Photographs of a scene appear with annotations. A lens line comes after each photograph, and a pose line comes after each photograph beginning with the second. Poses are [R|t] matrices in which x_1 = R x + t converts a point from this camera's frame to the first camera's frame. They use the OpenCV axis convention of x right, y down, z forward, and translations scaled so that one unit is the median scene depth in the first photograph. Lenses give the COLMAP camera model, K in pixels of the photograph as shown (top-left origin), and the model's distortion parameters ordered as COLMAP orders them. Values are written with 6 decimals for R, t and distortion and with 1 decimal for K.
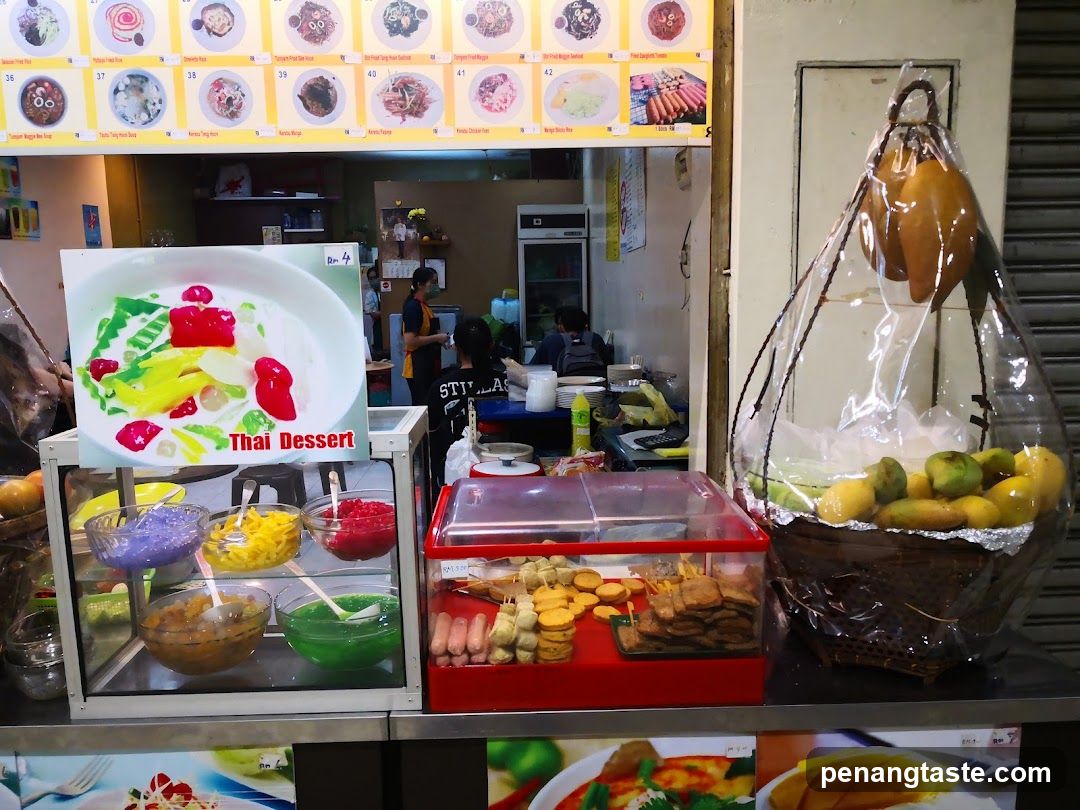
lens RADIAL K [[903.9, 0, 540.0], [0, 903.9, 405.0], [0, 0, 1]] dist [-0.002423, -0.010385]
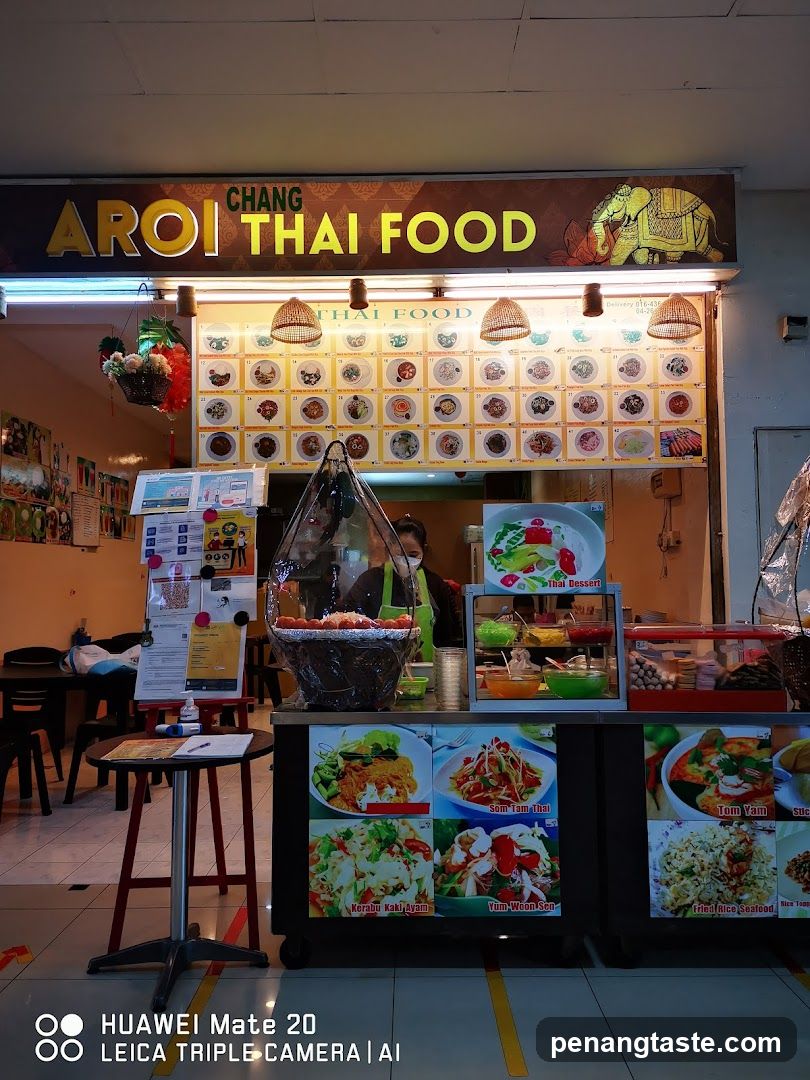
lens RADIAL K [[839.0, 0, 405.0], [0, 839.0, 540.0], [0, 0, 1]] dist [0.110917, -0.105870]
pose [[0.998529, 0.002975, -0.054130, -0.348357], [-0.013531, 0.980569, -0.195709, 0.222934], [0.052496, 0.196154, 0.979167, -0.756118]]
